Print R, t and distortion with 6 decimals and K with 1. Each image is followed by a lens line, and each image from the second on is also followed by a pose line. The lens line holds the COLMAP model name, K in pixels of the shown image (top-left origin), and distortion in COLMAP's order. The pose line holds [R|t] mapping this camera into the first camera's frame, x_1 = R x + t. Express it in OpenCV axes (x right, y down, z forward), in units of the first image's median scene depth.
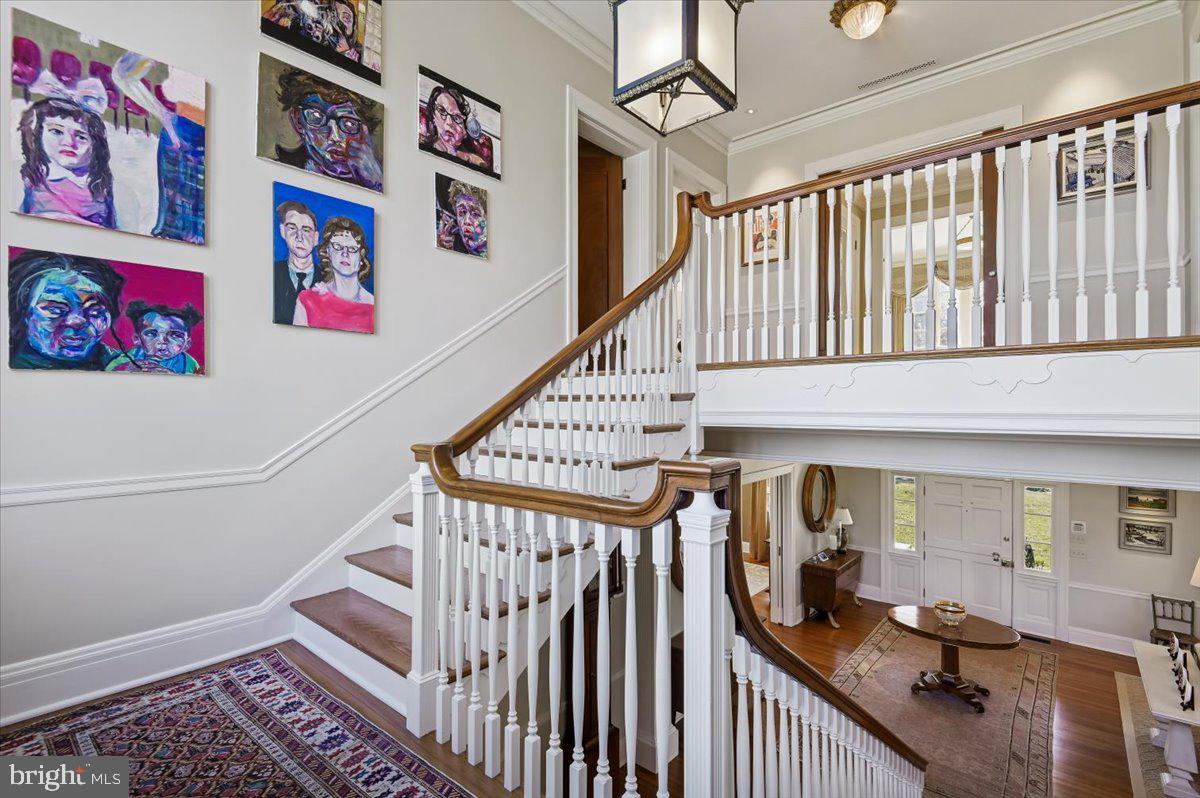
lens RADIAL K [[555.9, 0, 589.5], [0, 555.9, 399.7], [0, 0, 1]] dist [0.012342, -0.013948]
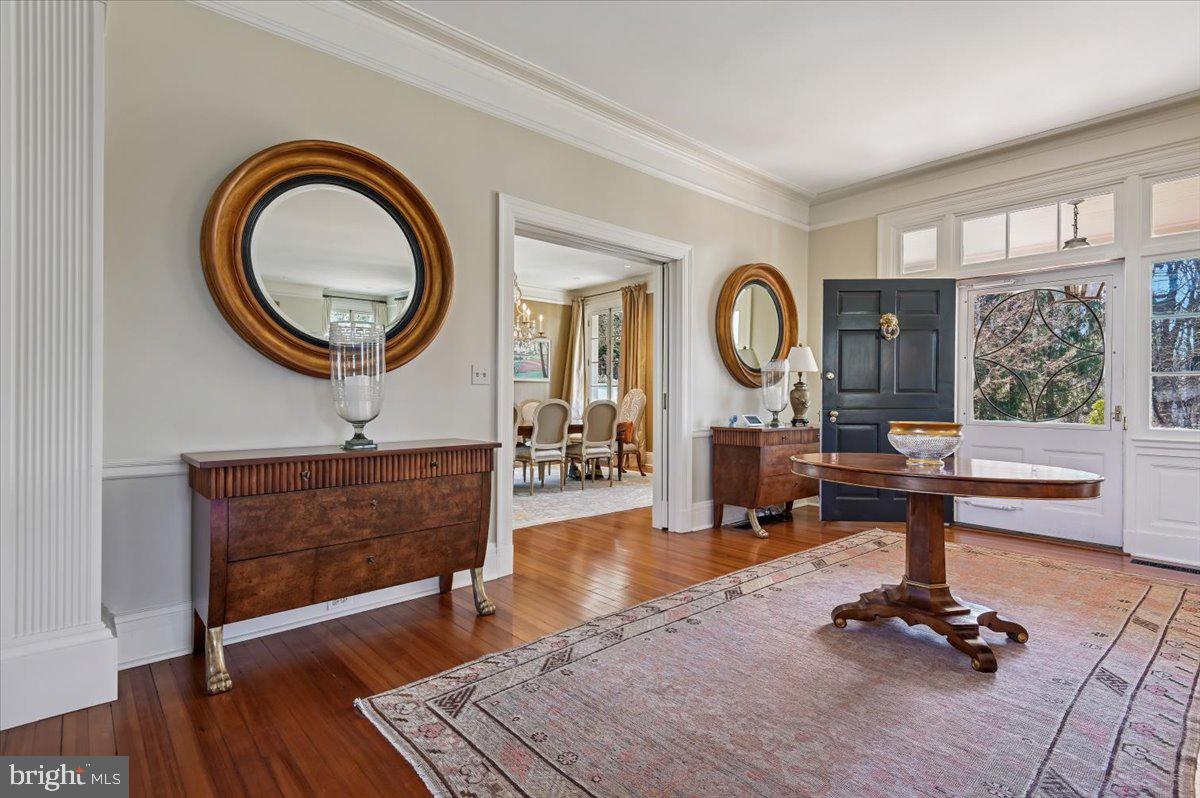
lens RADIAL K [[590.5, 0, 593.6], [0, 590.5, 395.8], [0, 0, 1]] dist [0.024510, -0.002963]
pose [[0.992720, 0.004708, -0.120353, 0.445882], [-0.004331, 0.999985, 0.003395, 0.344200], [0.120367, -0.002849, 0.992725, 0.513933]]
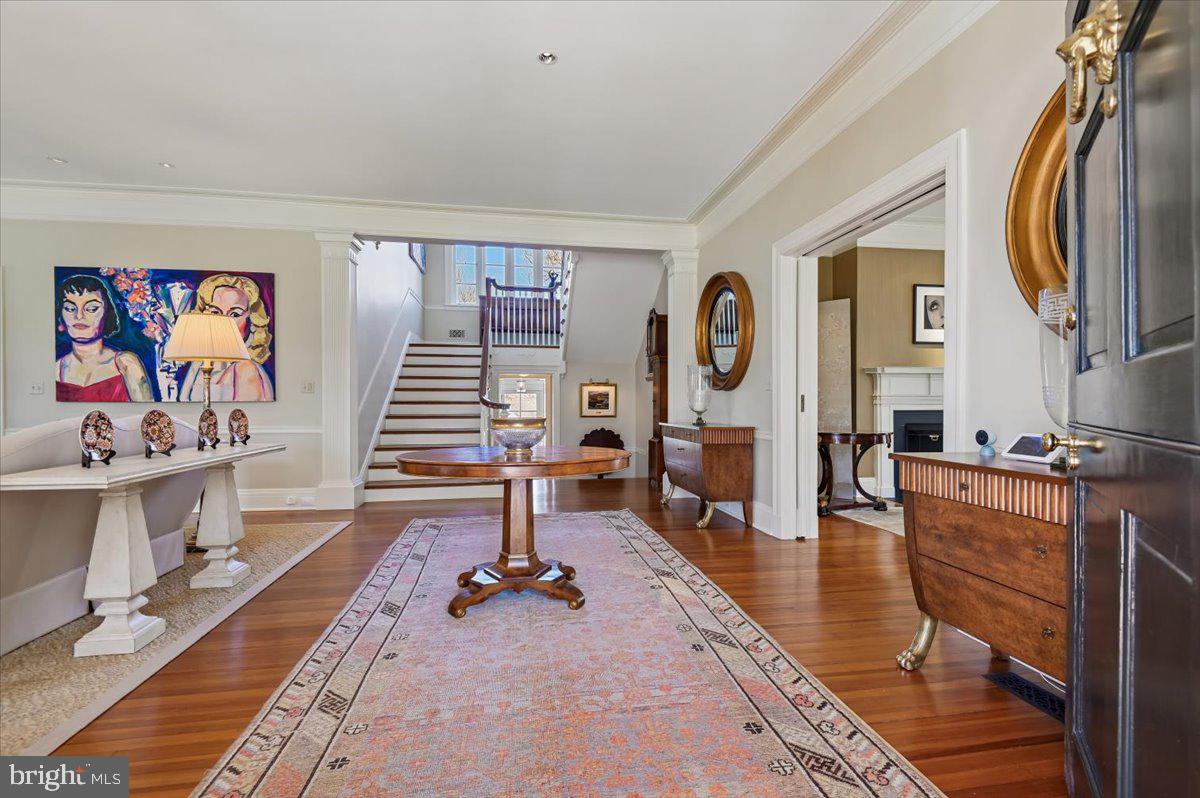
lens RADIAL K [[555.9, 0, 620.6], [0, 555.9, 401.4], [0, 0, 1]] dist [0.012342, -0.013948]
pose [[-0.613086, -0.004823, -0.790002, 0.970447], [-0.000448, 0.999983, -0.005757, 0.354437], [0.790016, -0.003176, -0.613078, 1.358061]]
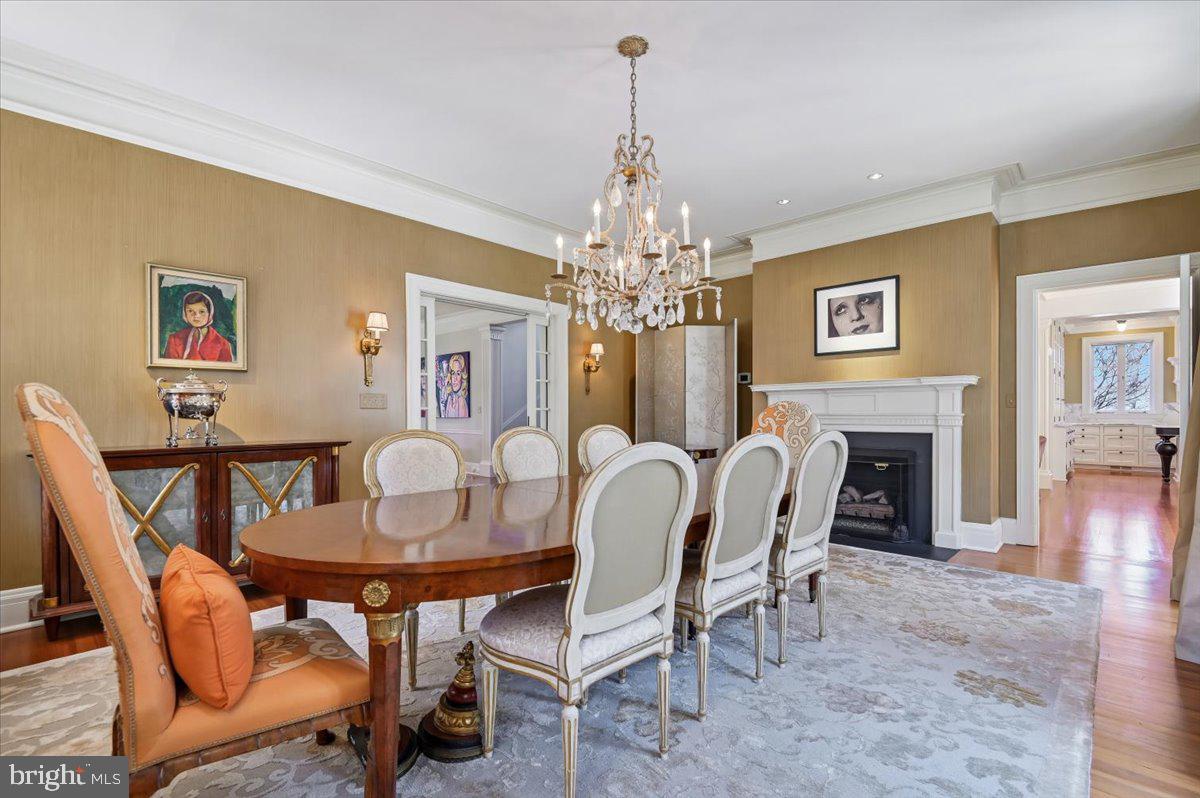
lens RADIAL K [[555.9, 0, 605.3], [0, 555.9, 409.7], [0, 0, 1]] dist [0.012342, -0.013948]
pose [[-0.999457, -0.006418, 0.032333, 0.160455], [-0.006779, 0.999916, -0.011044, 0.342959], [-0.032259, -0.011257, -0.999416, 2.059041]]
